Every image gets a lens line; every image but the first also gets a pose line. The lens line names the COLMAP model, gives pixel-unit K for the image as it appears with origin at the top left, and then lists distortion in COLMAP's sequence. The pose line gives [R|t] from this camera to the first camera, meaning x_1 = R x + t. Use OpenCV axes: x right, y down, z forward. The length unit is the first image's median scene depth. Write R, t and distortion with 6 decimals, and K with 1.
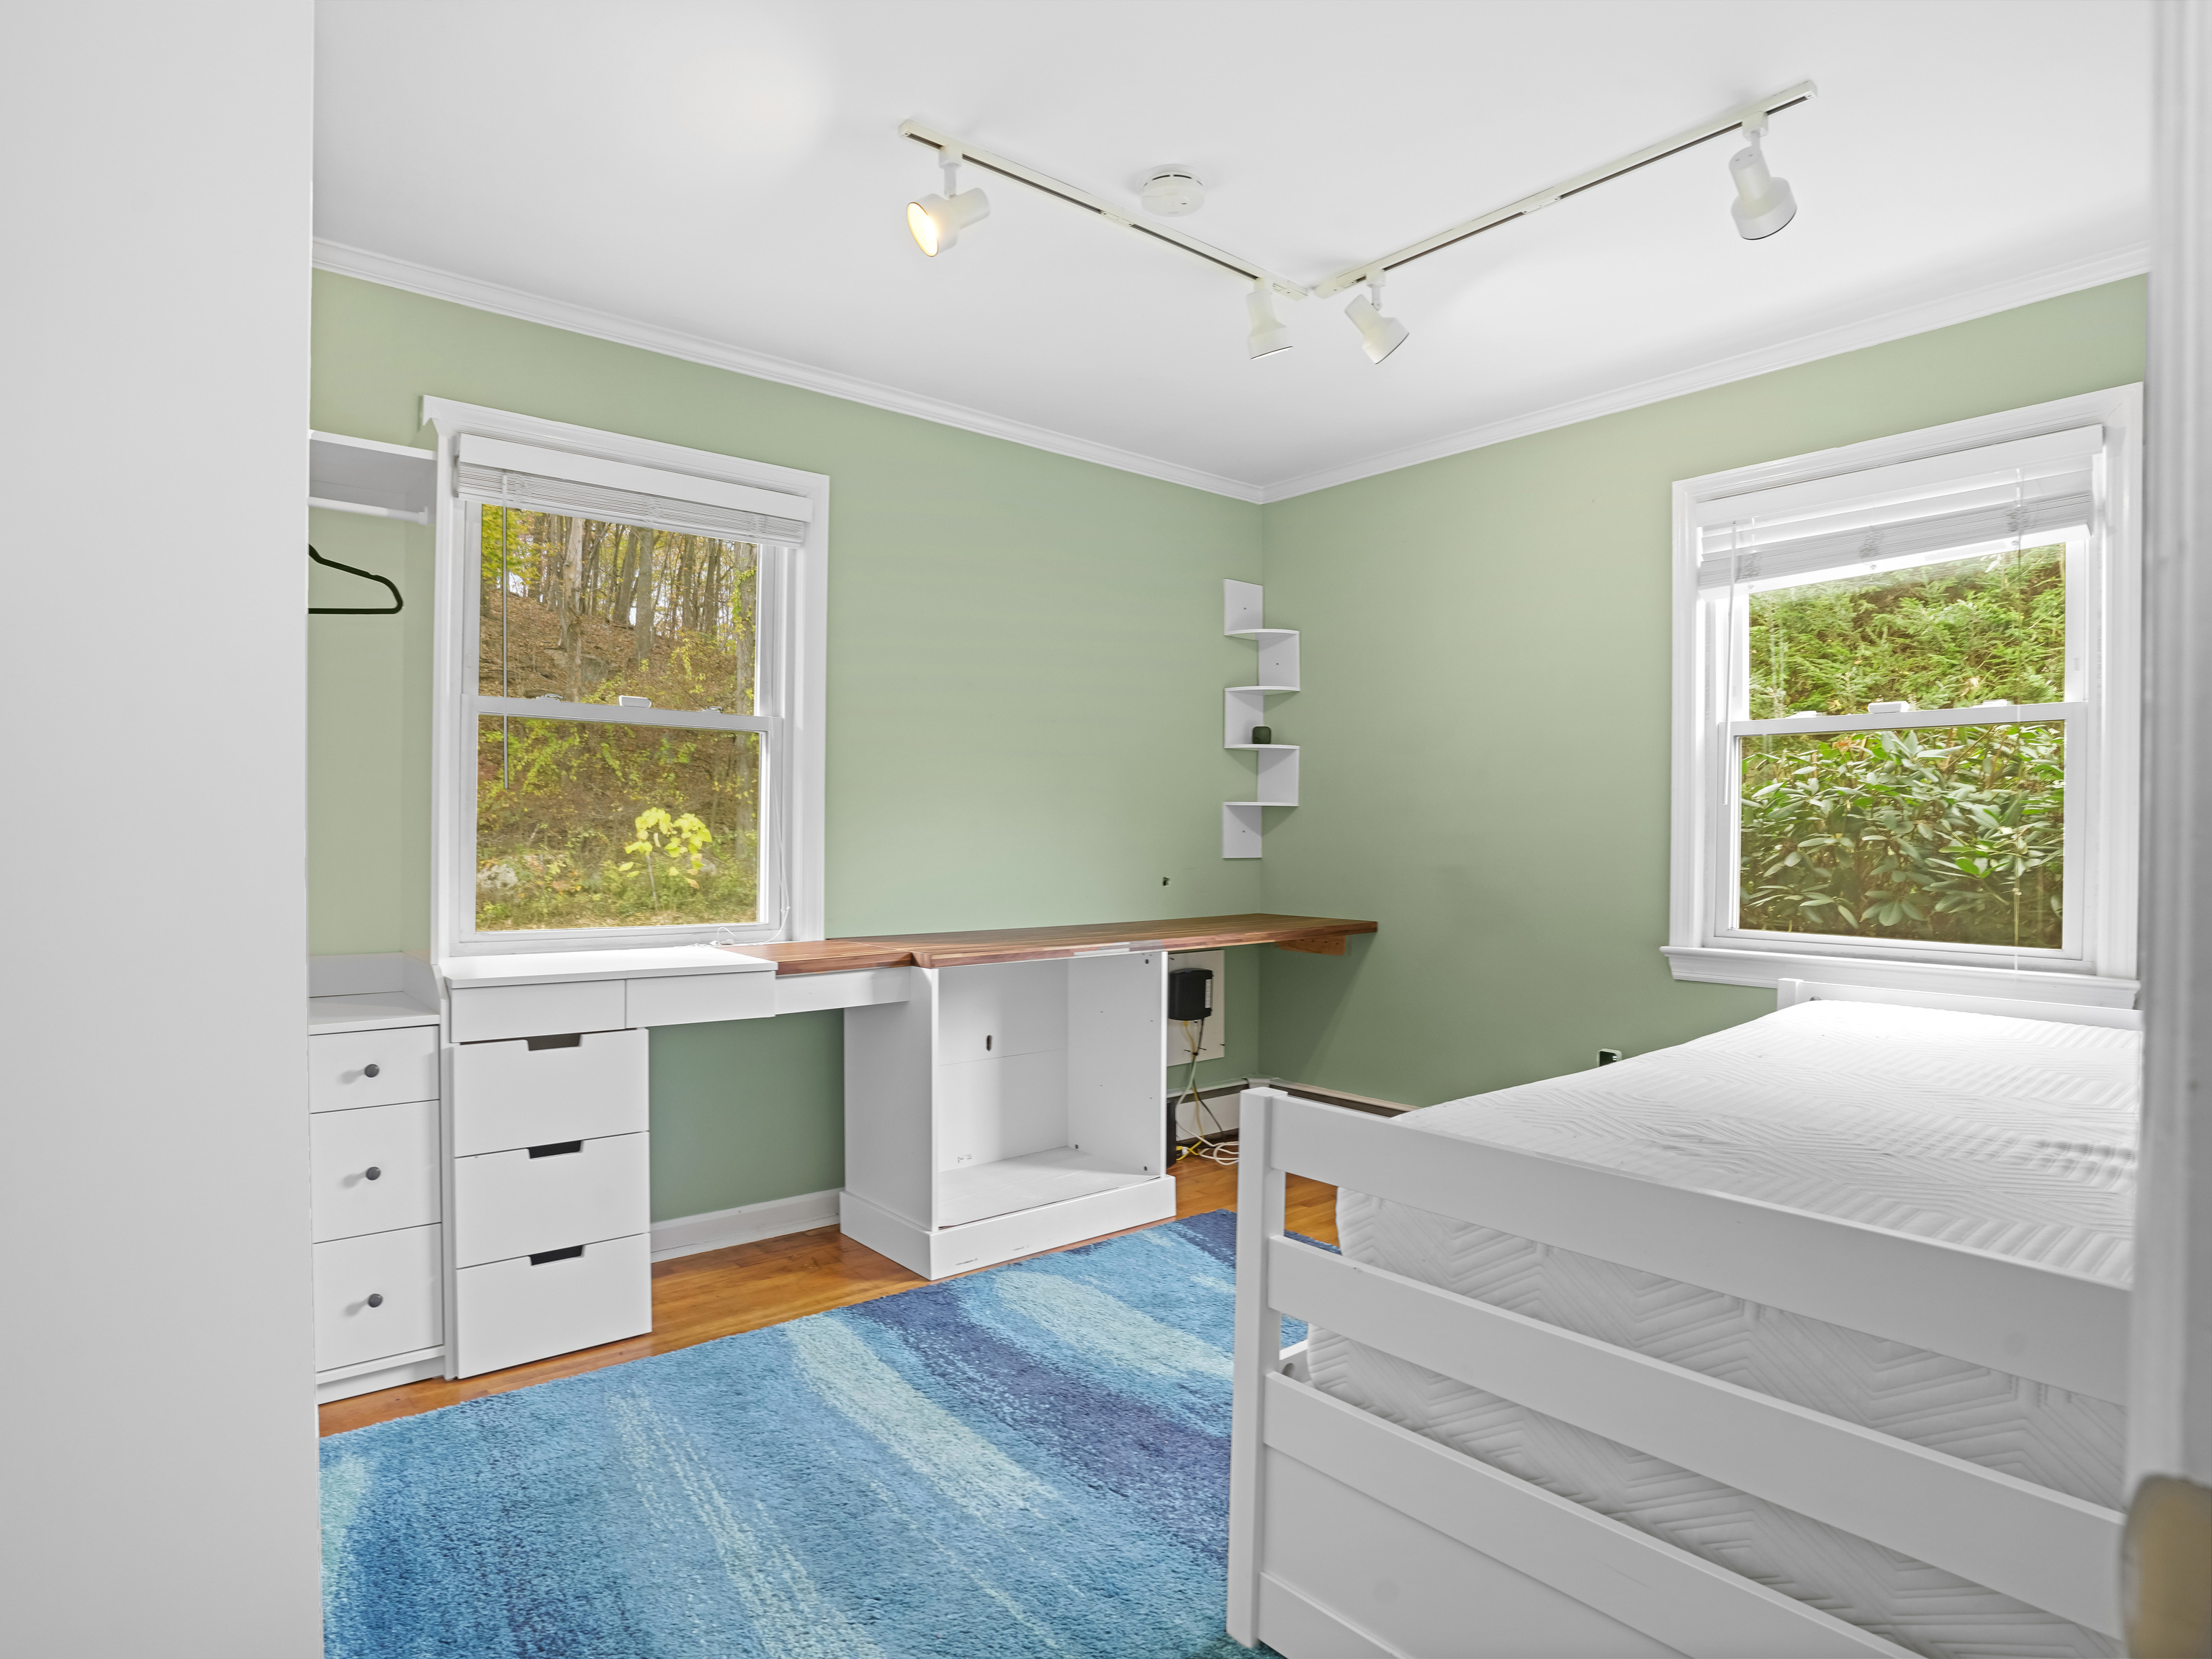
lens RADIAL K [[1217.1, 0, 1100.3], [0, 1217.1, 847.3], [0, 0, 1]] dist [-0.084202, 0.041861]
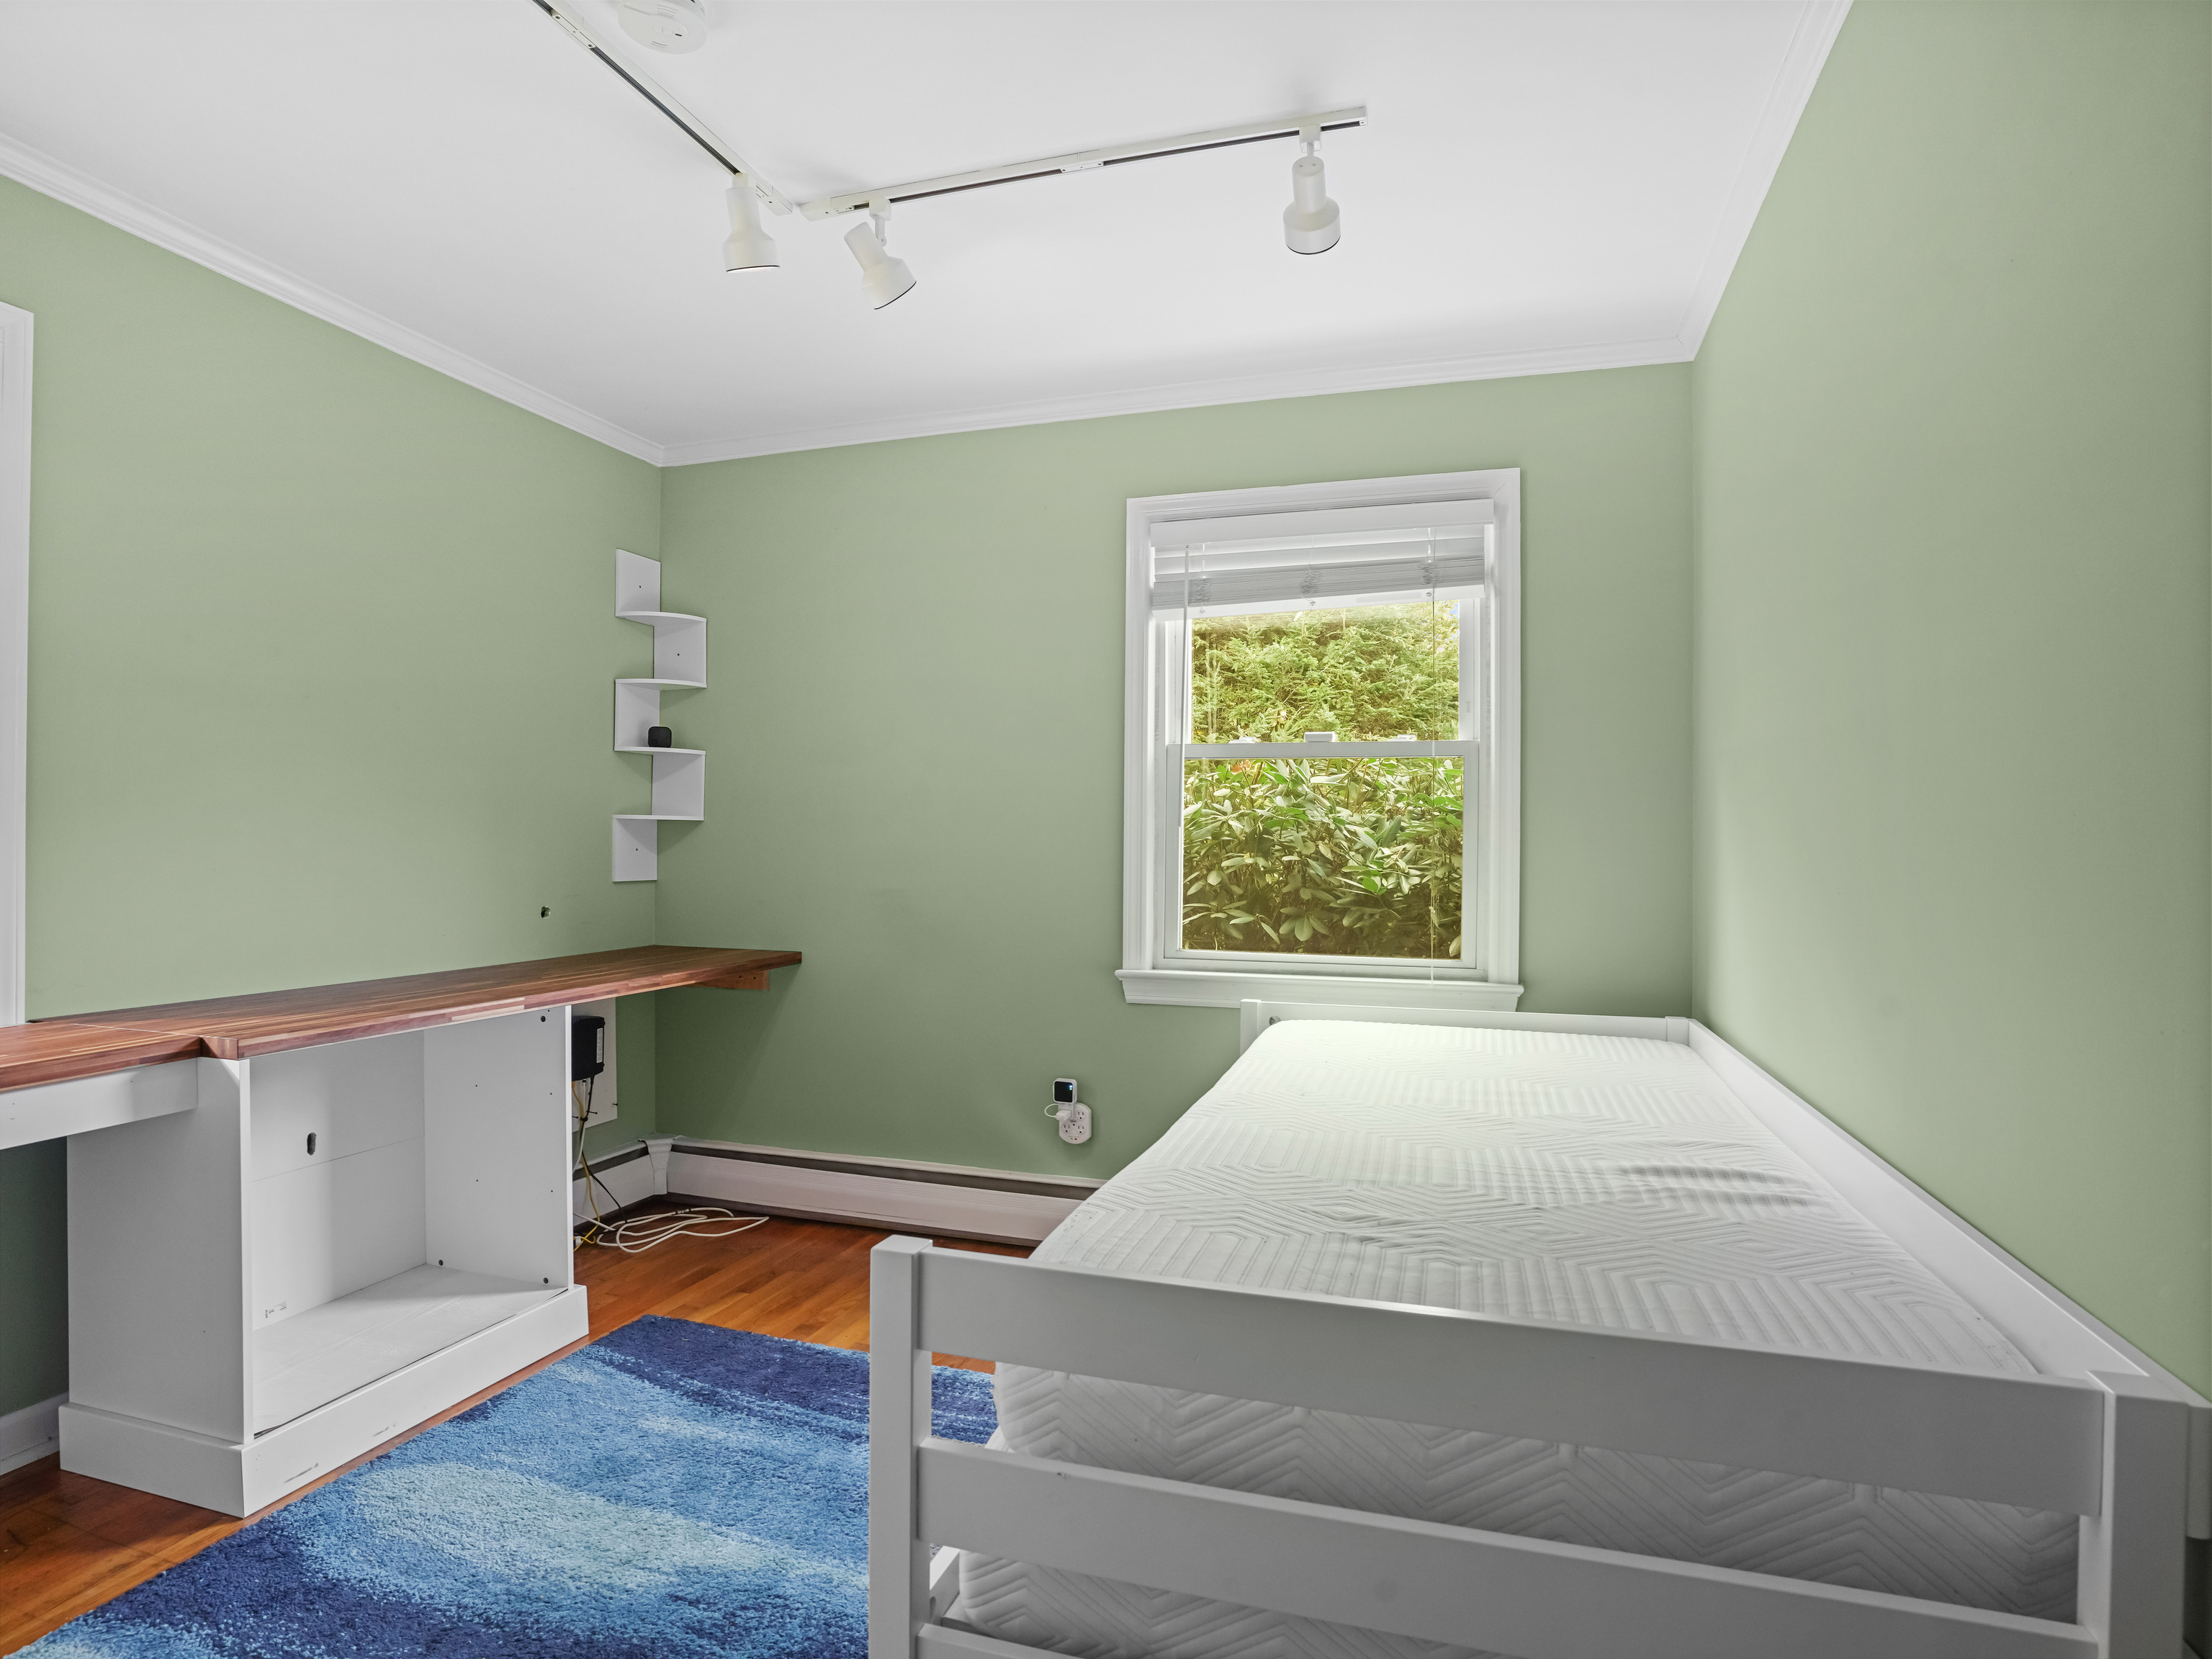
lens RADIAL K [[1217.1, 0, 1100.3], [0, 1217.1, 847.3], [0, 0, 1]] dist [-0.084202, 0.041861]
pose [[0.849415, -0.001082, 0.527724, -0.069669], [0.003191, 0.999990, -0.003086, -0.015181], [-0.527716, 0.004305, 0.849410, 0.163424]]
